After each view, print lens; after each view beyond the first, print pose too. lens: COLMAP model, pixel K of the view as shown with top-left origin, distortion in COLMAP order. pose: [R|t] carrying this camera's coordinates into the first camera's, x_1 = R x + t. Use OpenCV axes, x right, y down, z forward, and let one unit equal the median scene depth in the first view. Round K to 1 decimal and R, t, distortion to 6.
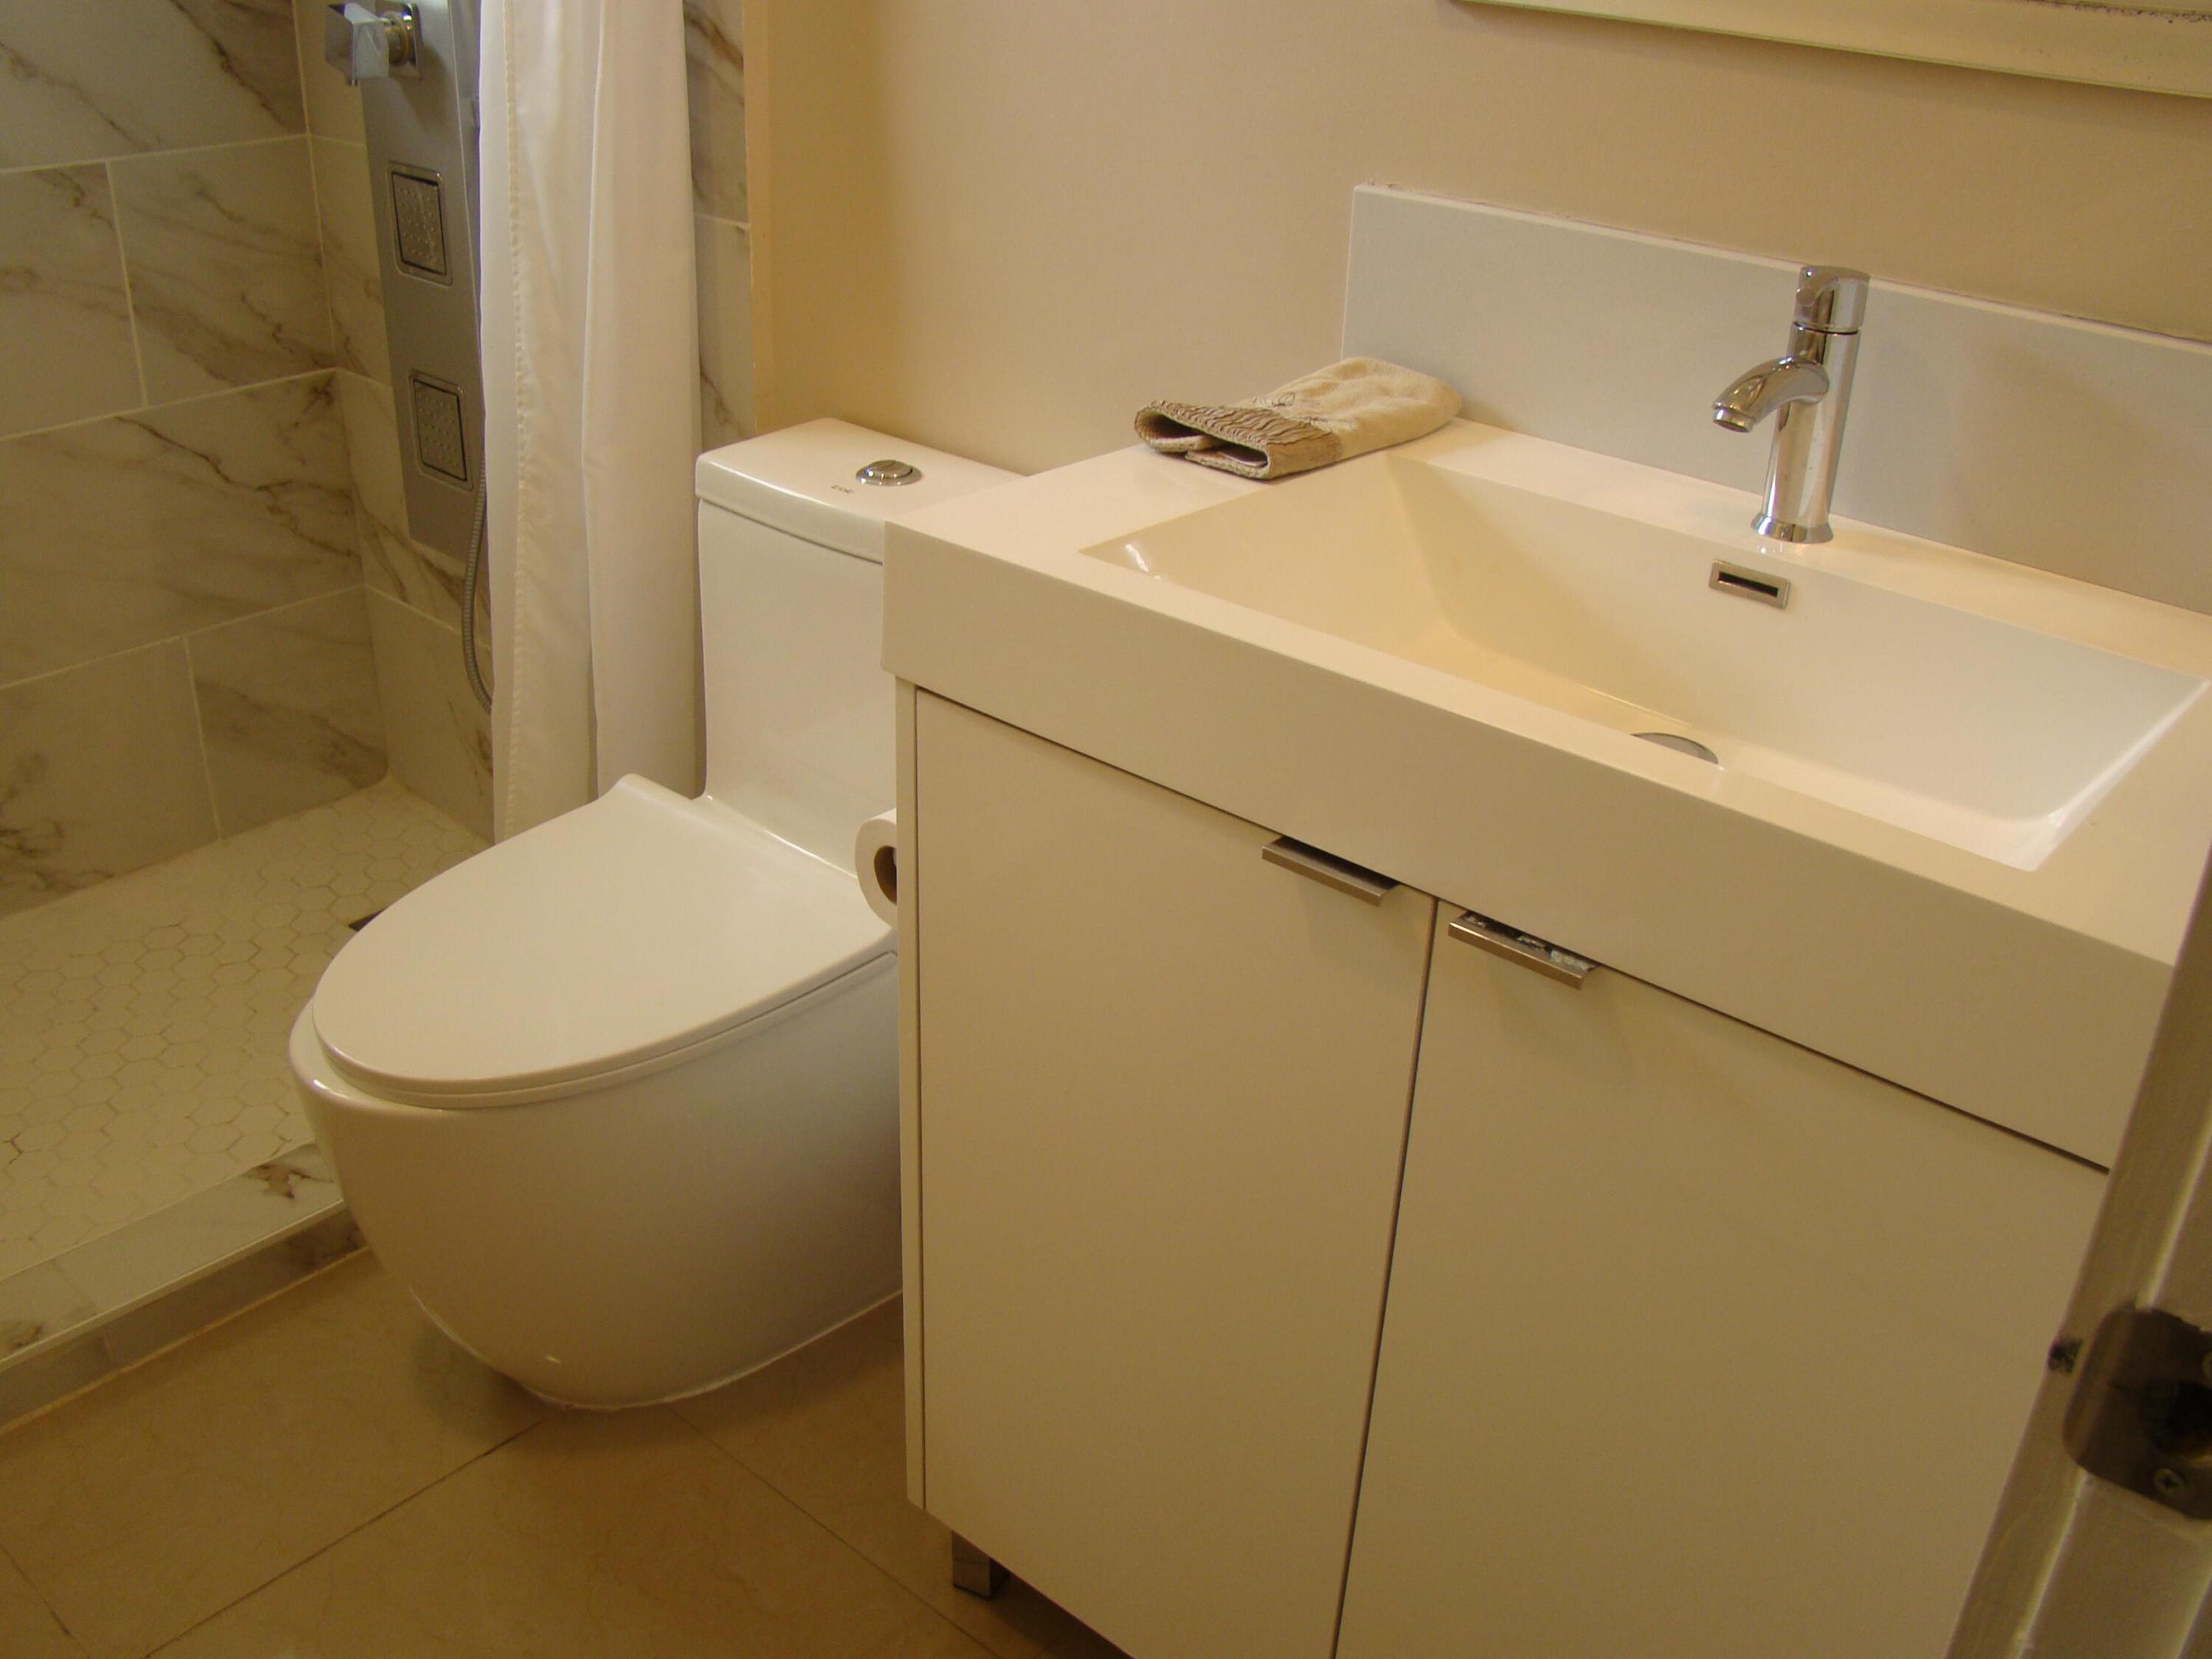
lens RADIAL K [[2030.5, 0, 1132.3], [0, 2030.5, 817.7], [0, 0, 1]] dist [-0.181513, 0.121466]
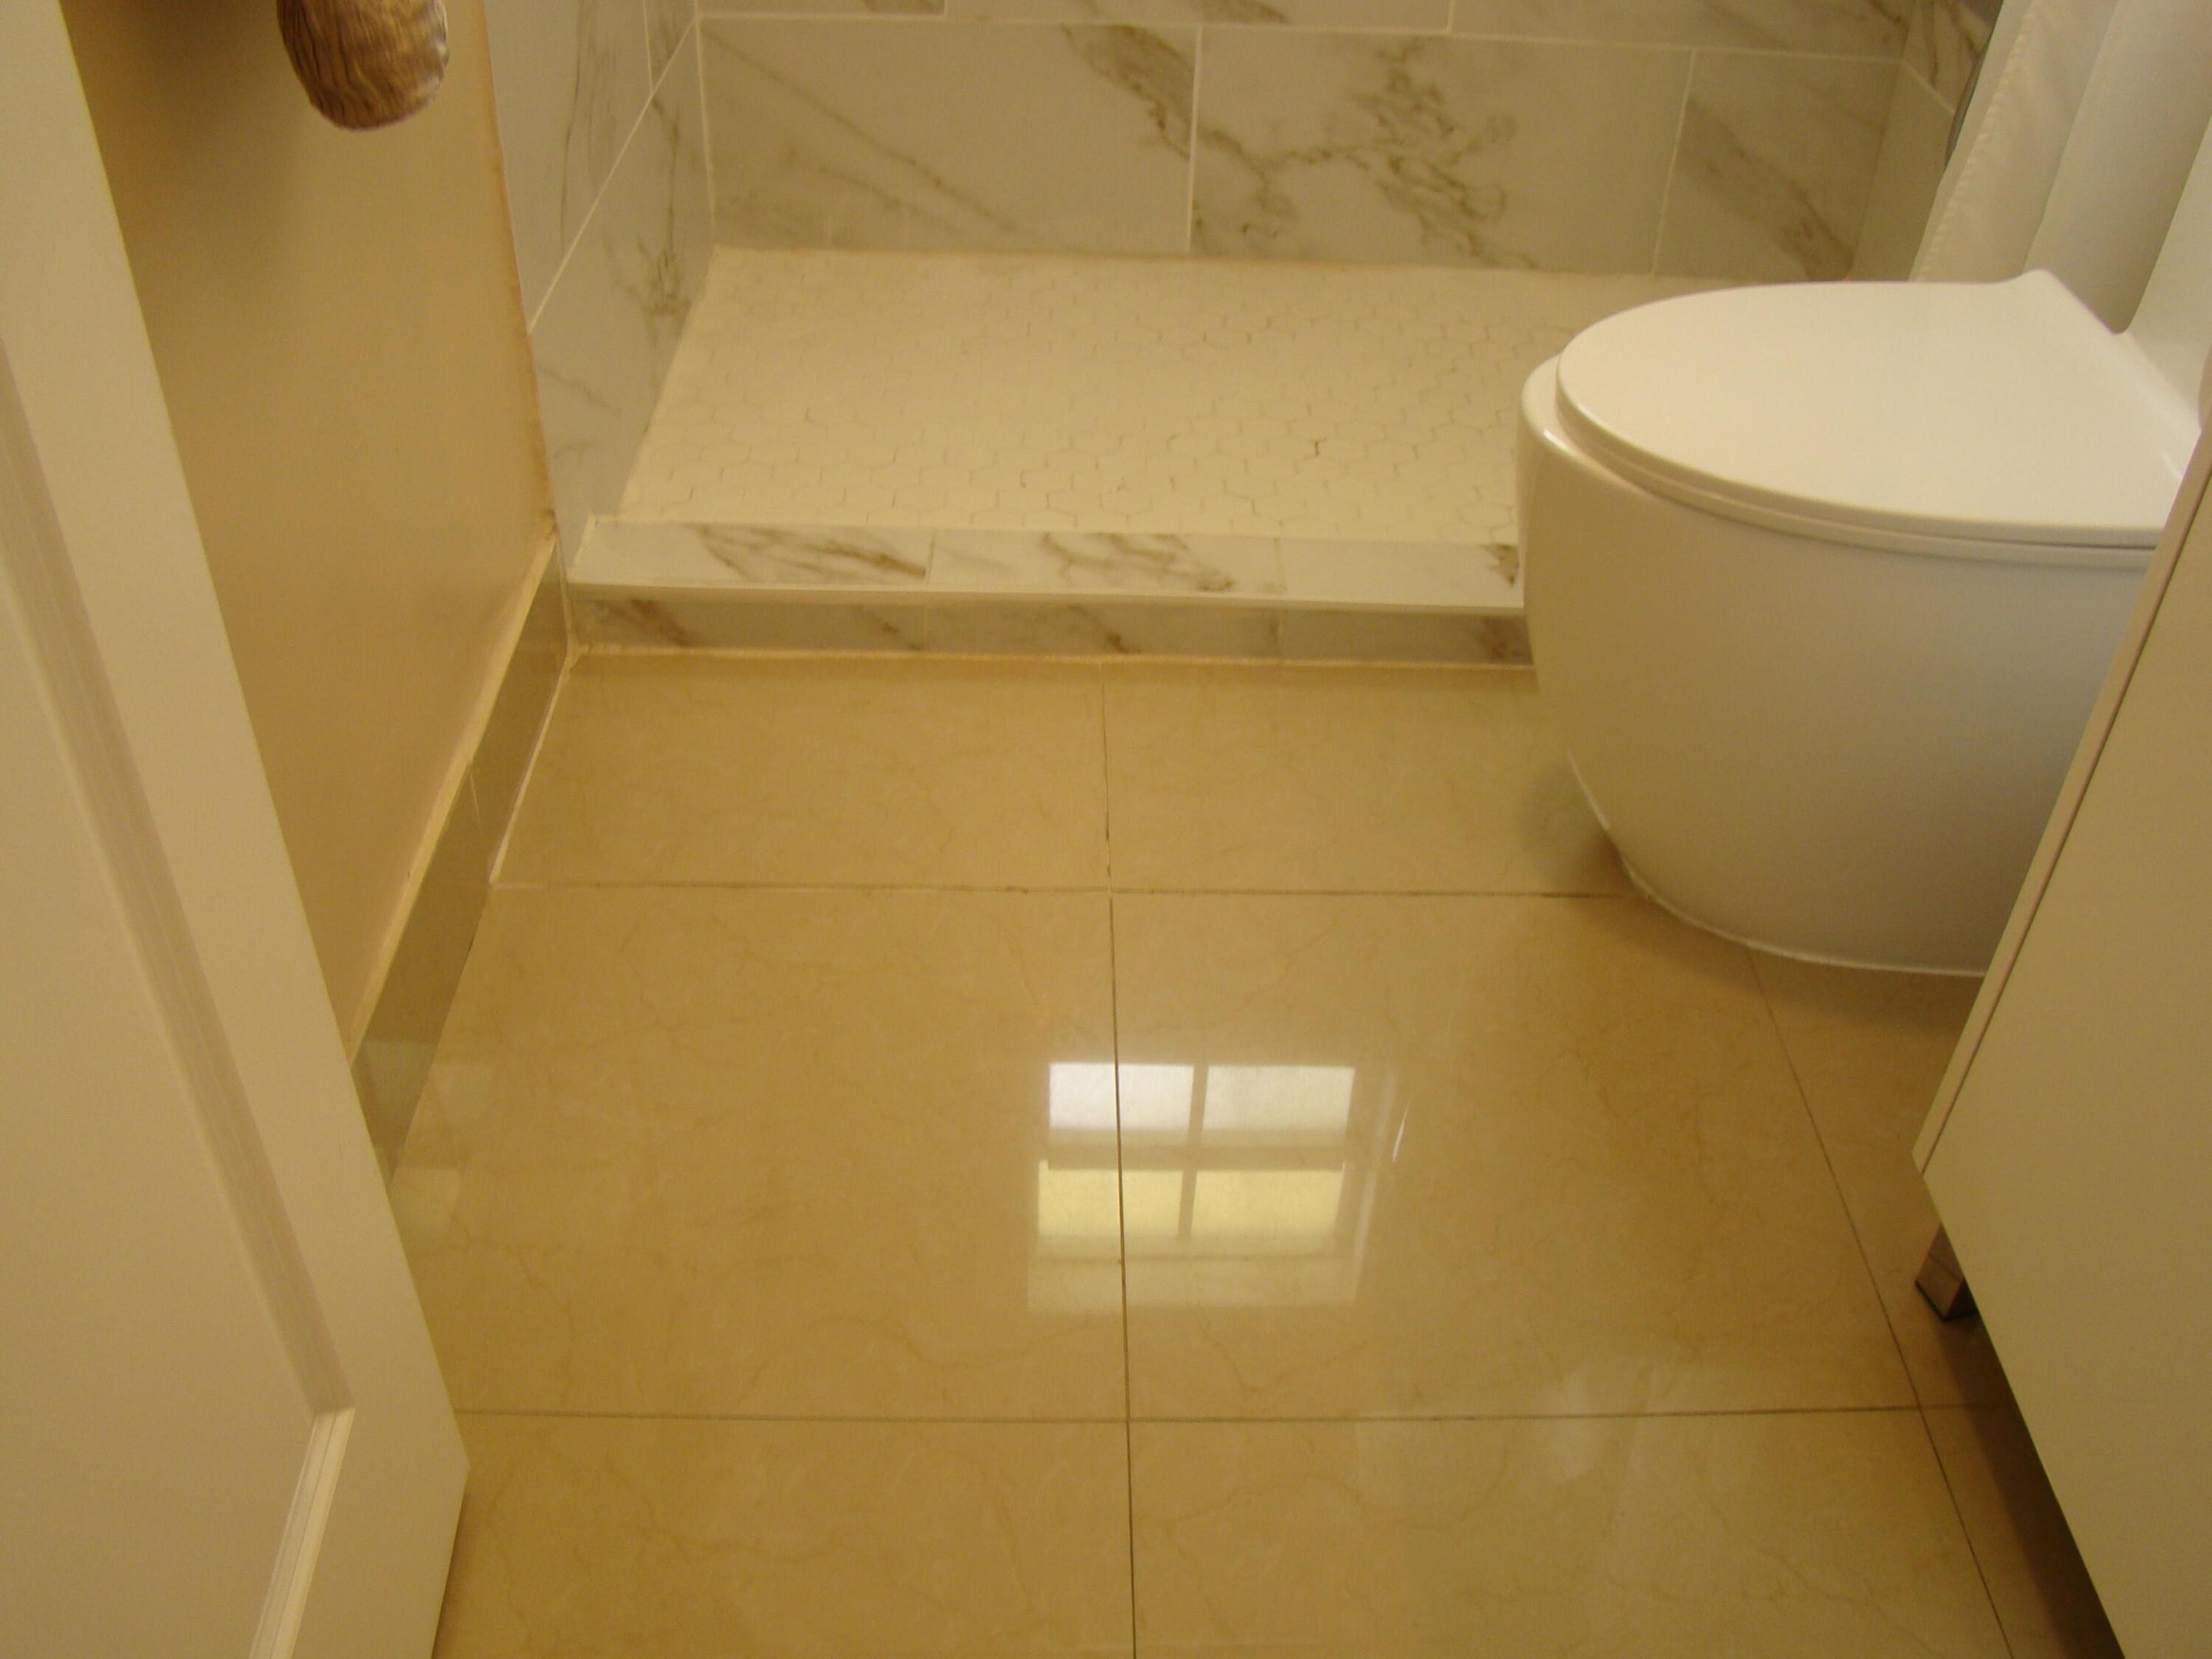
lens RADIAL K [[2030.5, 0, 1132.3], [0, 2030.5, 817.7], [0, 0, 1]] dist [-0.181513, 0.121466]
pose [[0.672416, 0.444567, -0.591791, 0.072865], [-0.342650, 0.895663, 0.283511, 0.084544], [0.656085, 0.012140, 0.754589, 0.153556]]
